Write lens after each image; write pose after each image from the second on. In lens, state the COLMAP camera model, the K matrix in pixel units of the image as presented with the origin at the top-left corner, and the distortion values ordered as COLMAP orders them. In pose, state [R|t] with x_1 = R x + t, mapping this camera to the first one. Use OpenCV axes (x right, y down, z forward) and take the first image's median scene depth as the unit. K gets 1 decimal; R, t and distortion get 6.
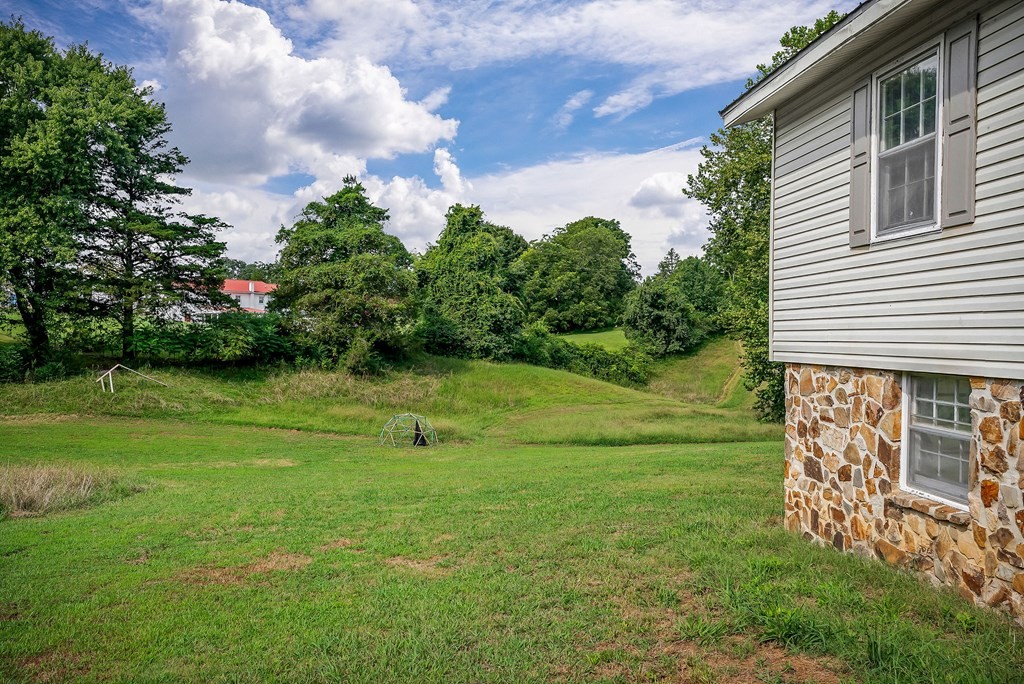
lens RADIAL K [[846.3, 0, 517.0], [0, 846.3, 338.6], [0, 0, 1]] dist [-0.011733, -0.002380]
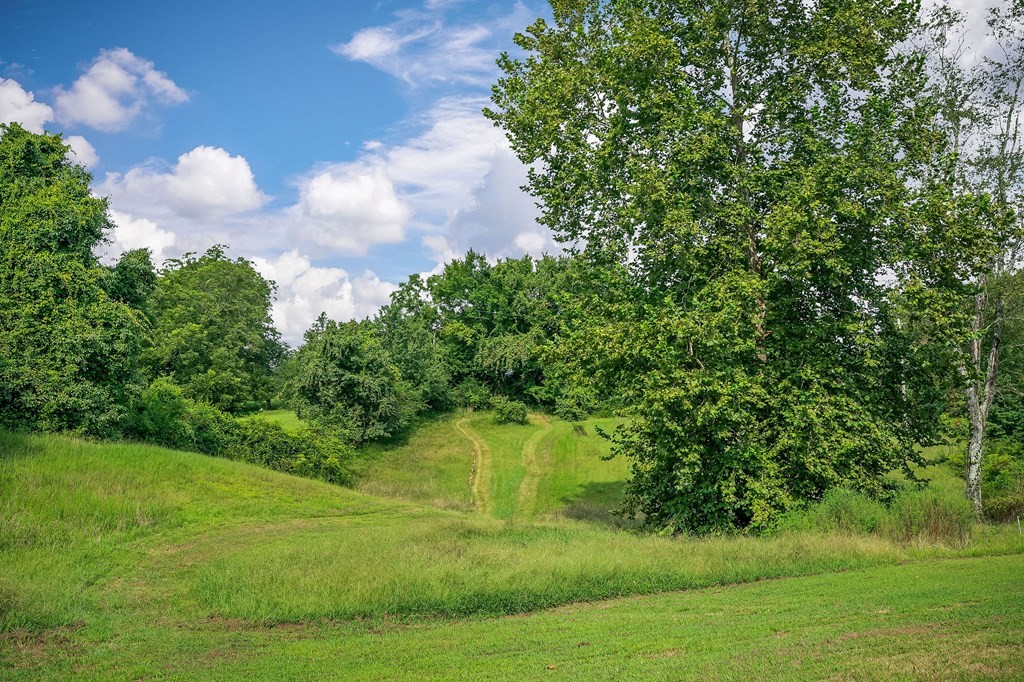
lens RADIAL K [[999.0, 0, 512.0], [0, 999.0, 341.0], [0, 0, 1]] dist [-0.006395, 0.009029]
pose [[0.914920, 0.032775, 0.402303, -0.038396], [0.012506, 0.993918, -0.109414, 0.039564], [-0.403442, 0.105137, 0.908945, 0.404228]]
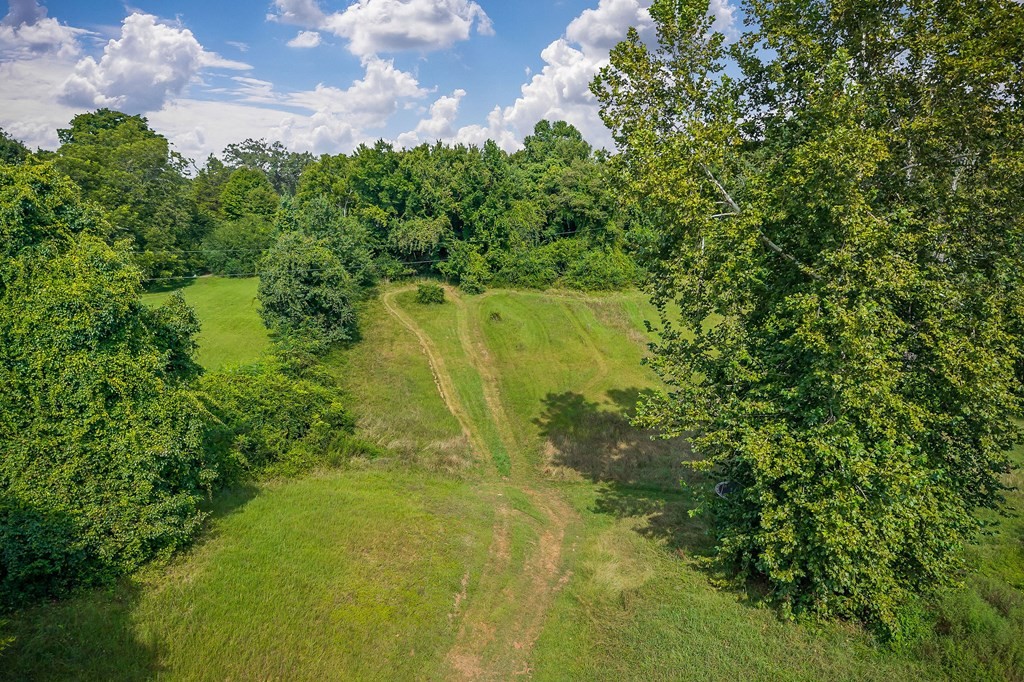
lens RADIAL K [[672.9, 0, 508.6], [0, 672.9, 361.1], [0, 0, 1]] dist [0.043335, -0.068284]
pose [[0.774856, -0.147433, 0.614705, -0.098230], [0.003612, 0.973439, 0.228920, -0.154942], [-0.632128, -0.175159, 0.754807, 0.690317]]
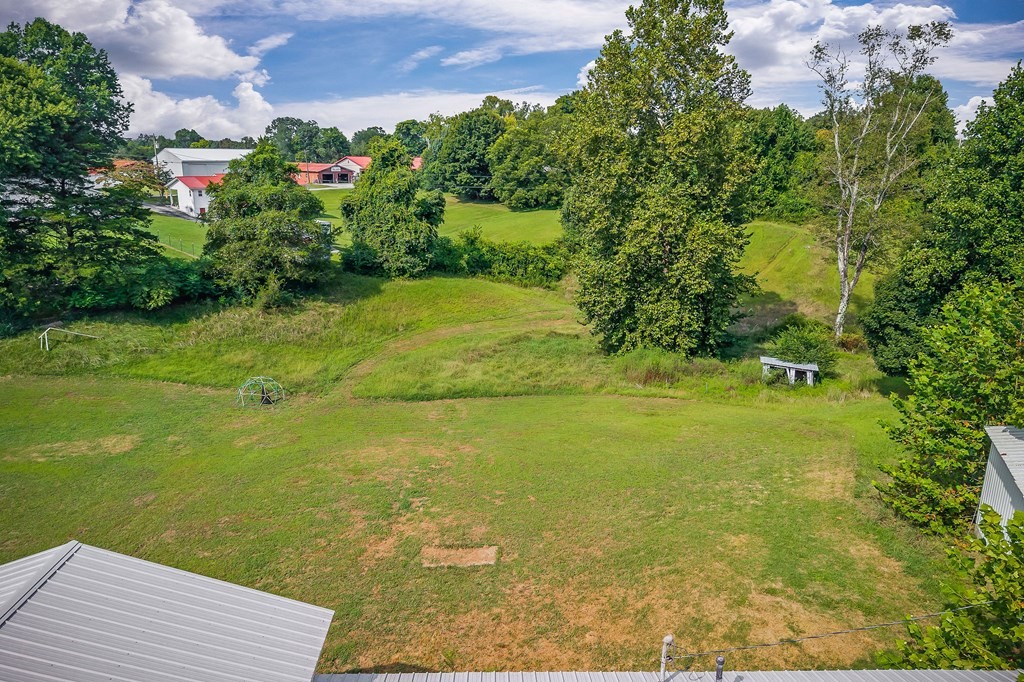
lens RADIAL K [[696.8, 0, 536.7], [0, 696.8, 342.0], [0, 0, 1]] dist [0.023478, 0.000199]
pose [[0.998442, 0.017739, -0.052900, 0.226676], [-0.003352, 0.965471, 0.260488, -0.158359], [0.055695, -0.259904, 0.964027, -0.000280]]
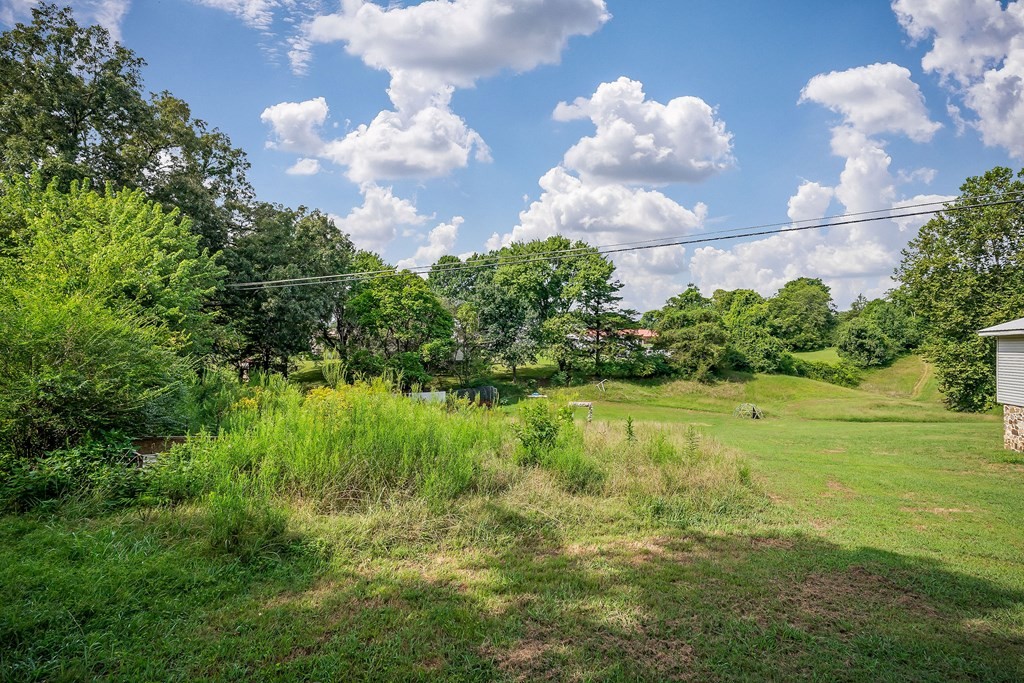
lens RADIAL K [[512.4, 0, 512.6], [0, 512.4, 350.2], [0, 0, 1]] dist [0.000082, -0.000363]
pose [[0.922216, -0.019080, -0.386205, -0.112756], [0.019276, 0.999809, -0.003365, -0.033895], [0.386195, -0.004341, 0.922407, -0.268971]]
